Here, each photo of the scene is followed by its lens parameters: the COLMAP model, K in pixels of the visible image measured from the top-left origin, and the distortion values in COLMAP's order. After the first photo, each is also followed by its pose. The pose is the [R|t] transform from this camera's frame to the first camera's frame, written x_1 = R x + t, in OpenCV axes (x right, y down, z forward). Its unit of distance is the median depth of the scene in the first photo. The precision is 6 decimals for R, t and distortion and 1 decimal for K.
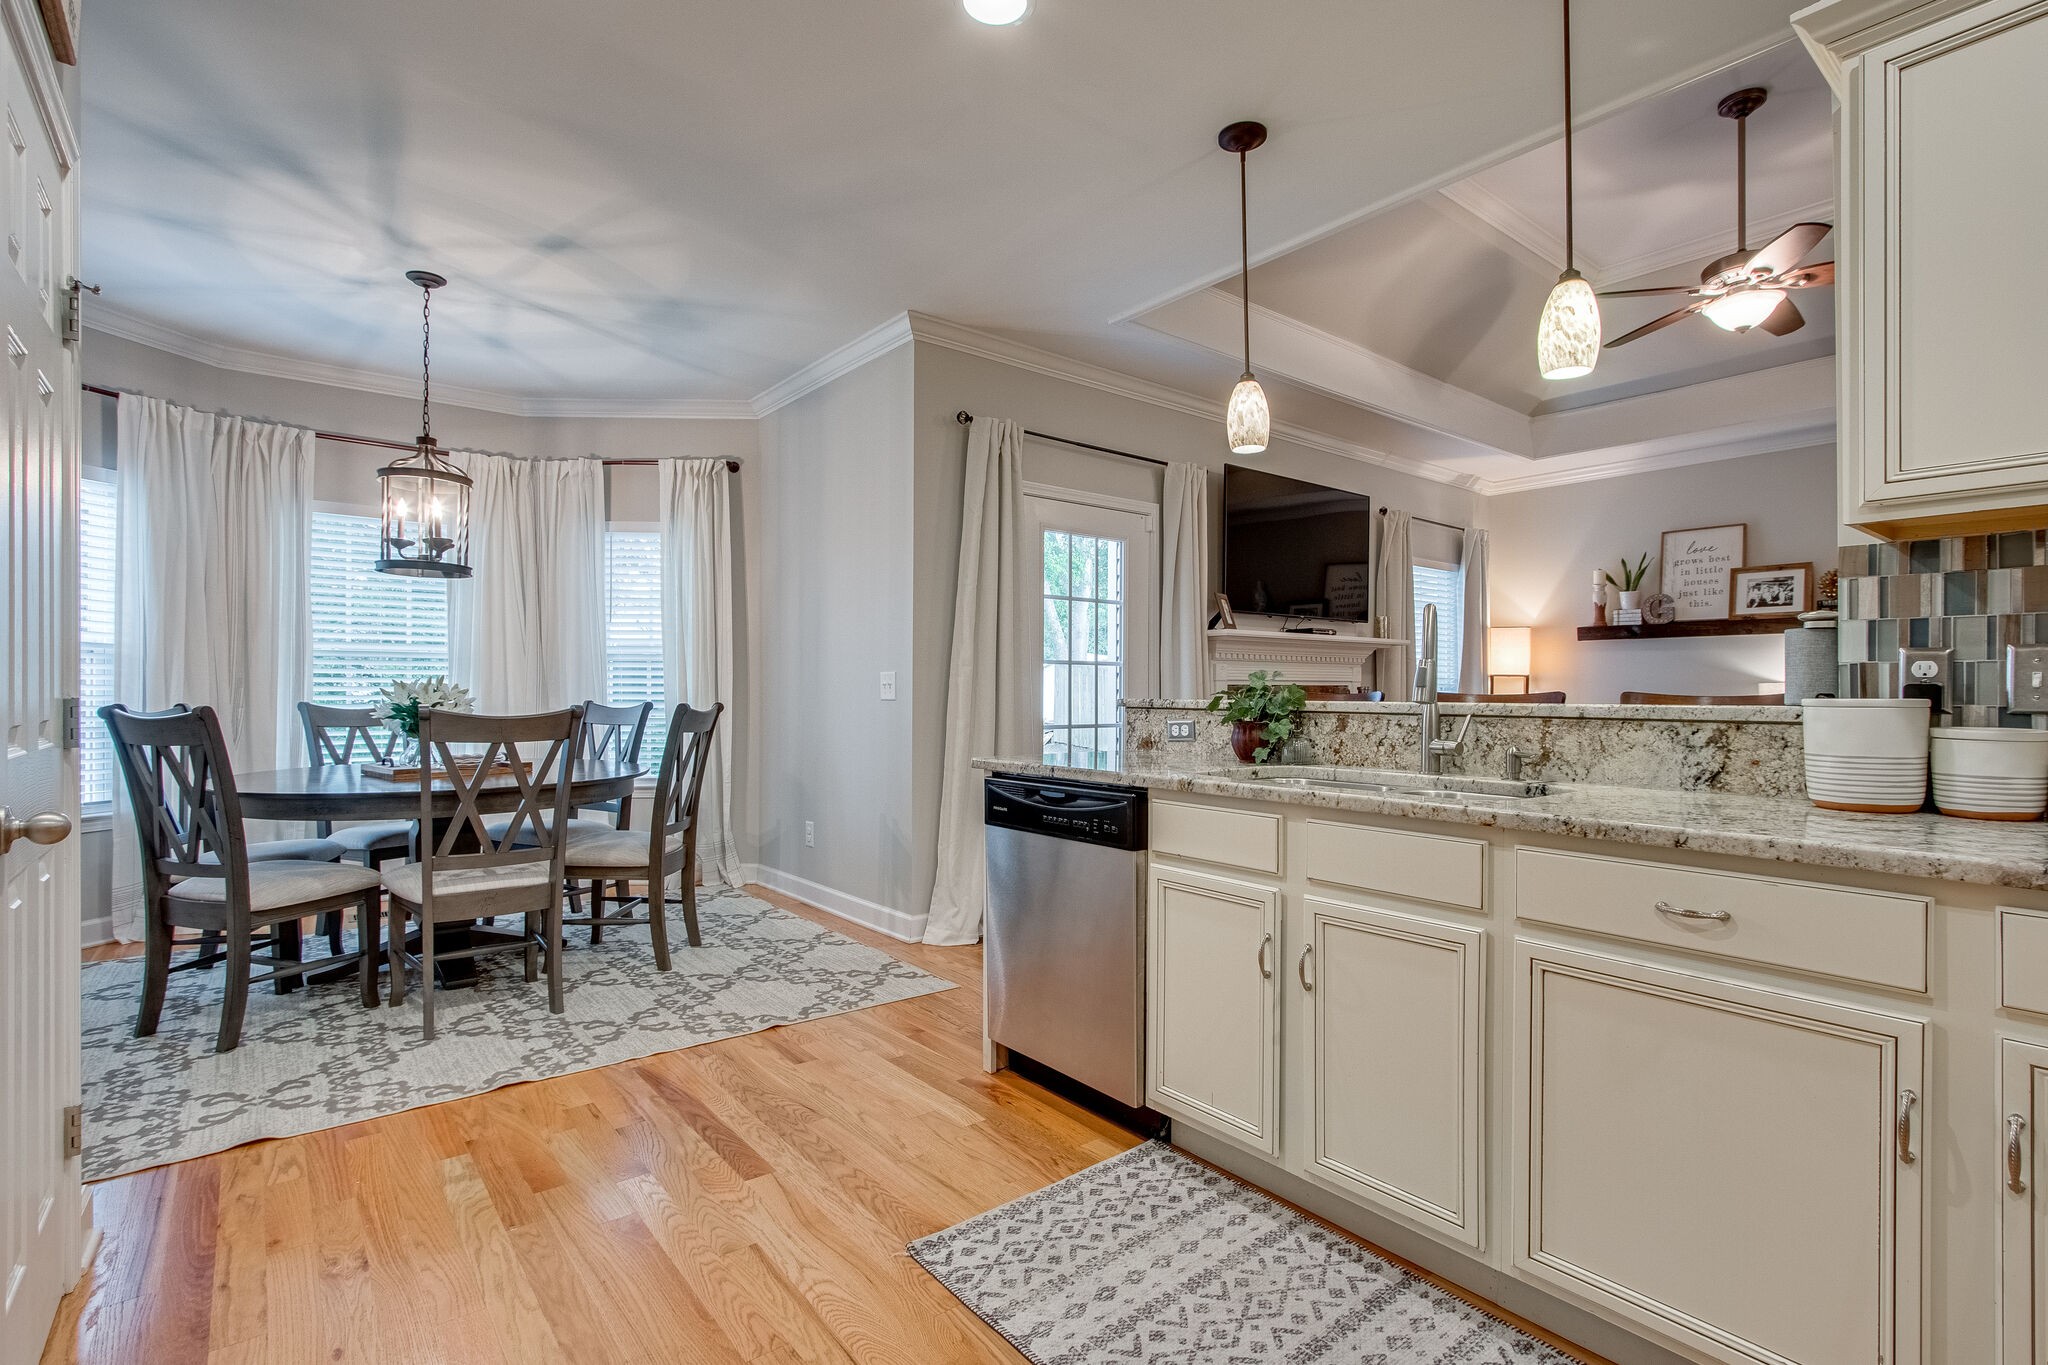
lens RADIAL K [[943.2, 0, 1014.7], [0, 943.2, 689.8], [0, 0, 1]] dist [-0.007638, 0.003655]
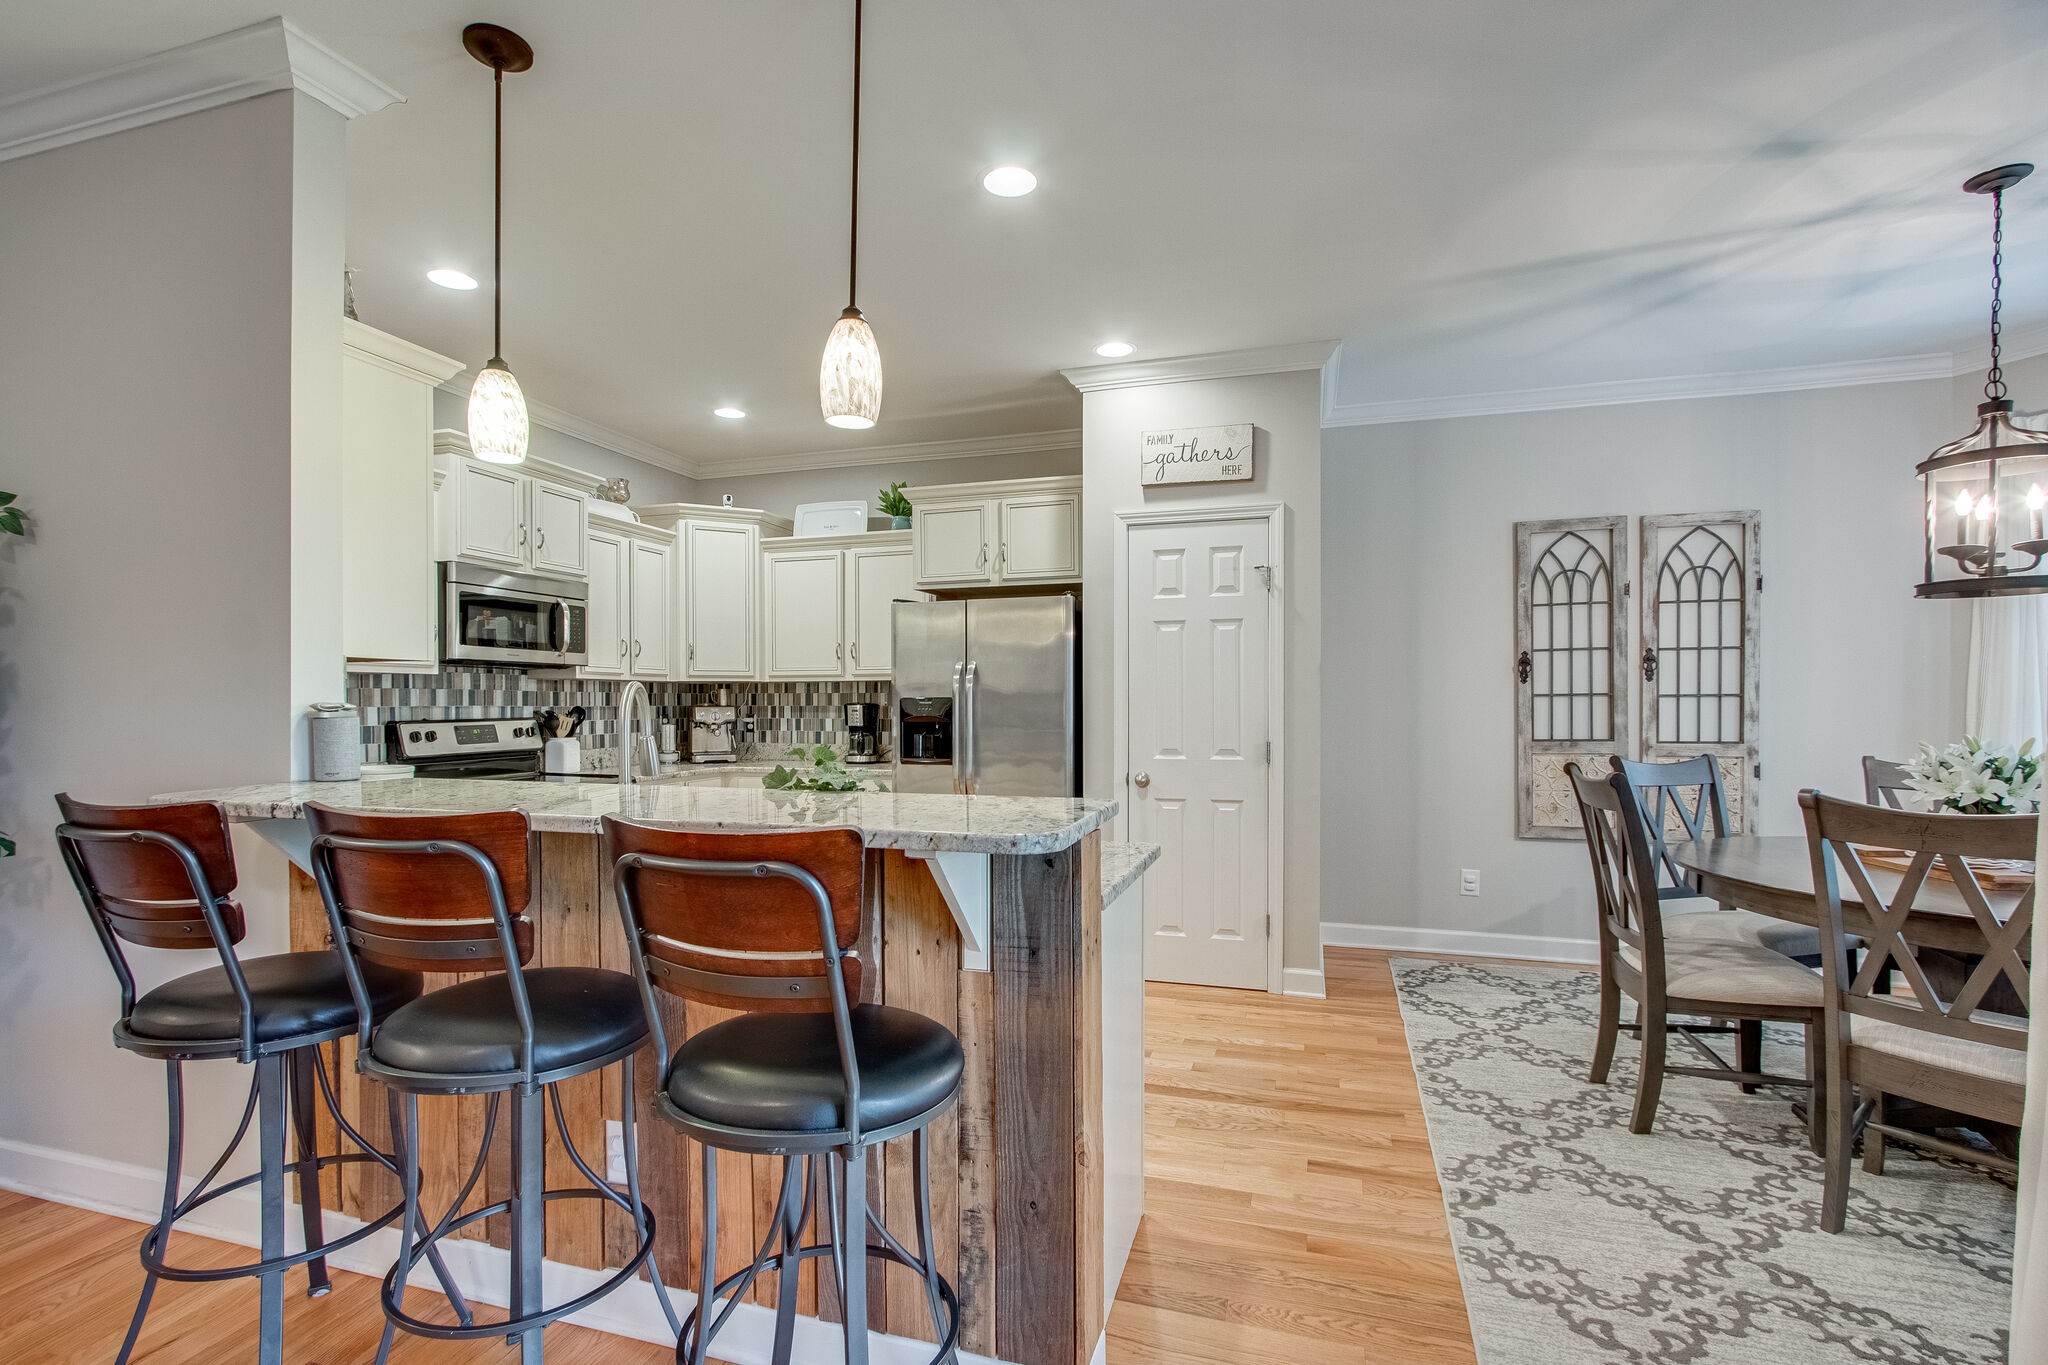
lens RADIAL K [[943.2, 0, 1028.0], [0, 943.2, 716.9], [0, 0, 1]] dist [-0.007638, 0.003655]
pose [[-0.816942, 0.008196, -0.576662, 0.385947], [0.000409, 0.999907, 0.013632, -0.039369], [0.576720, 0.010901, -0.816869, 1.162412]]
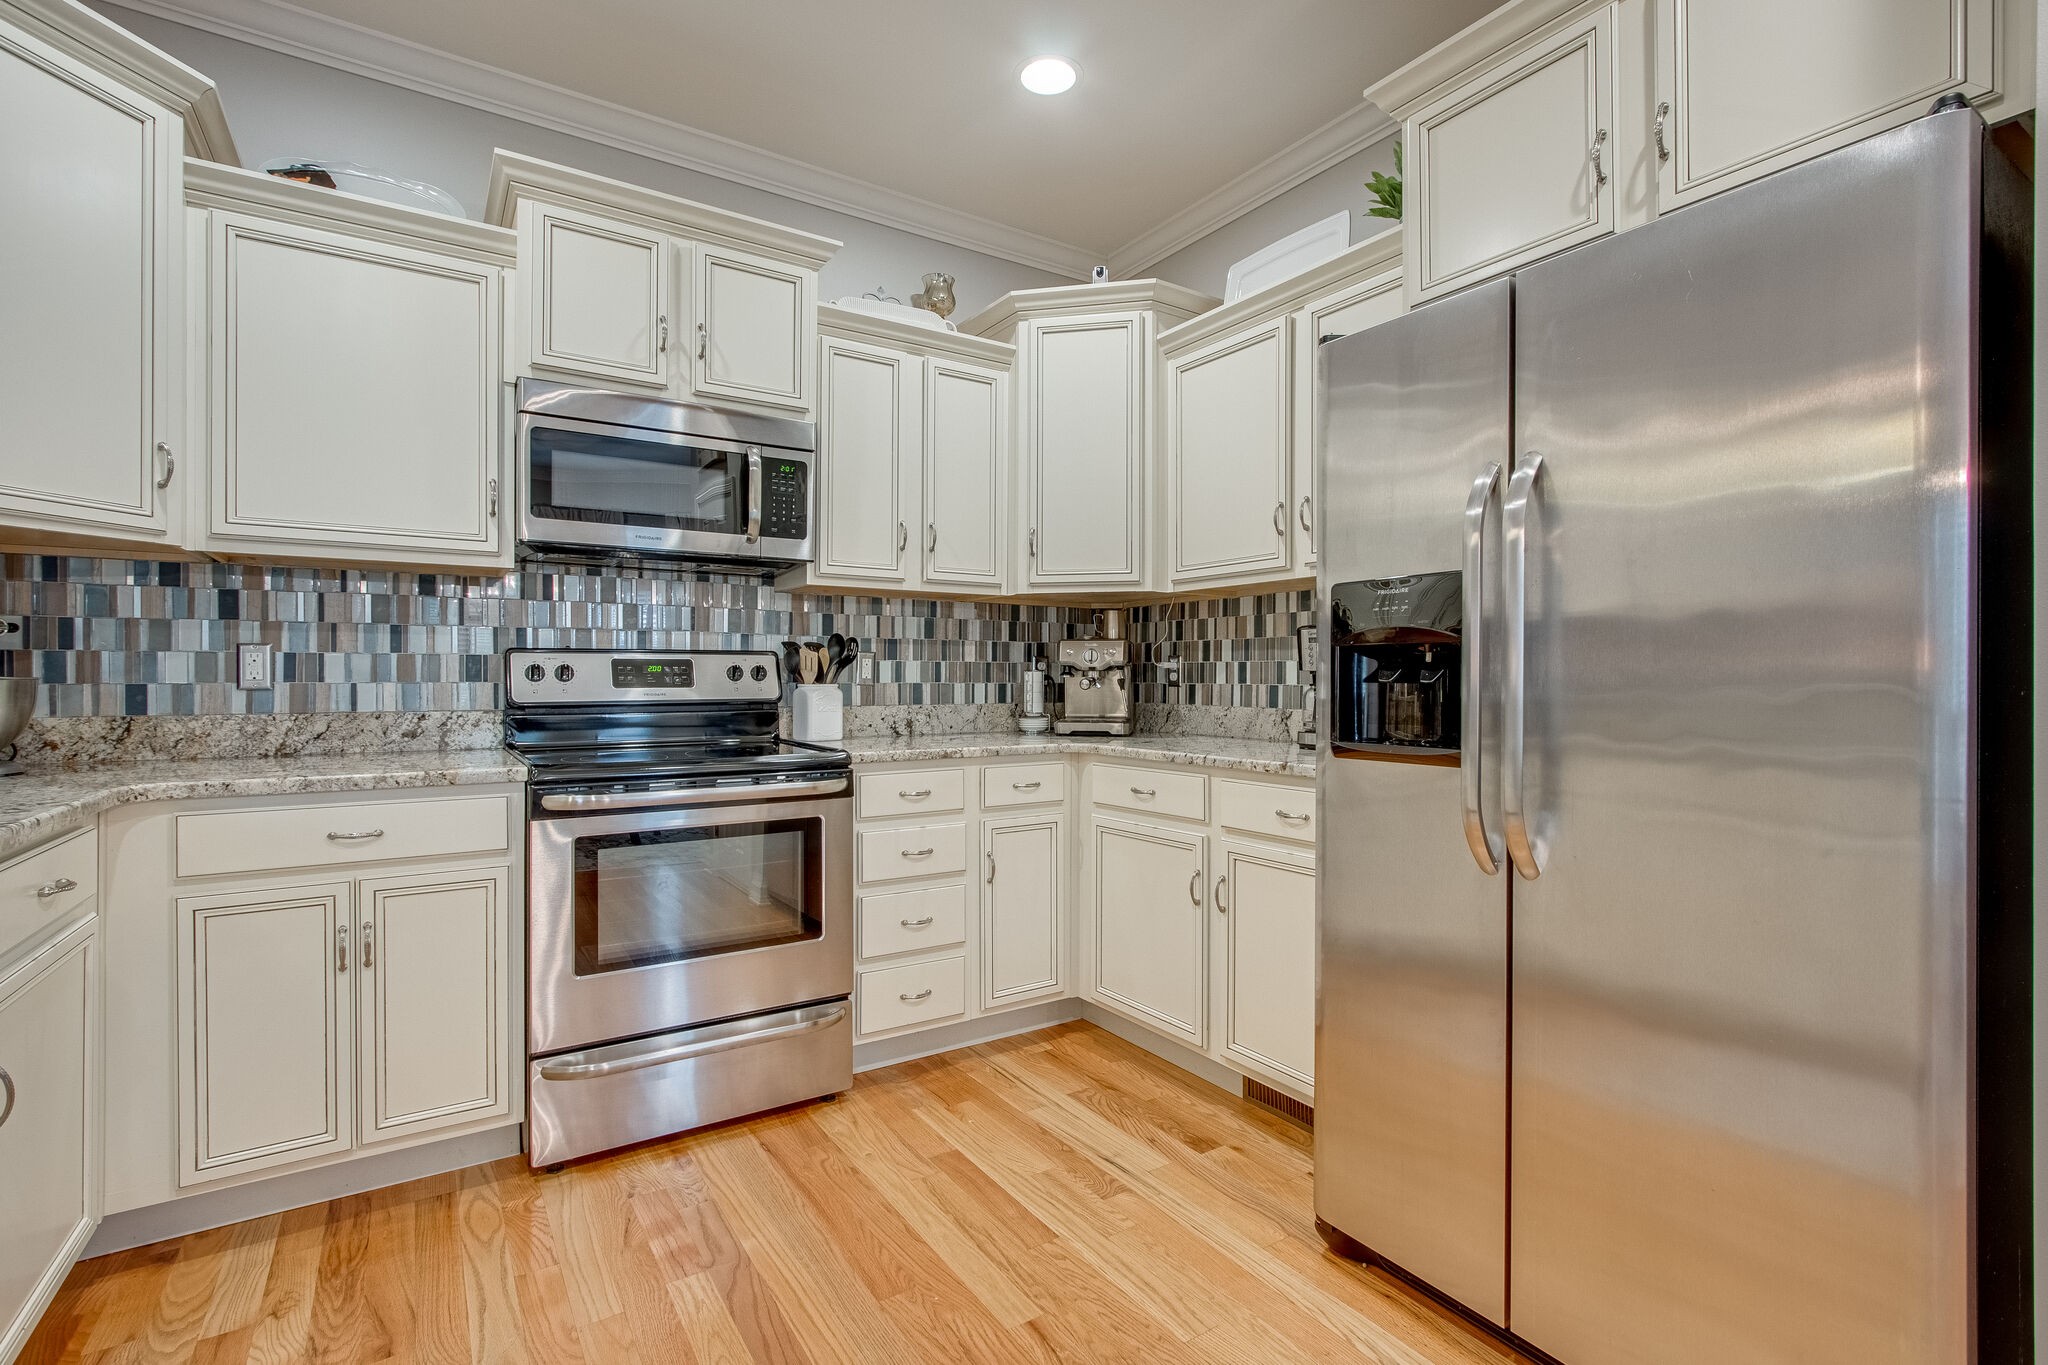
lens RADIAL K [[943.2, 0, 1027.6], [0, 943.2, 678.4], [0, 0, 1]] dist [-0.007638, 0.003655]
pose [[-0.995768, -0.004231, 0.091800, -0.068469], [-0.004388, 0.999989, -0.001513, -0.000044], [-0.091793, -0.001909, -0.995776, 0.564845]]
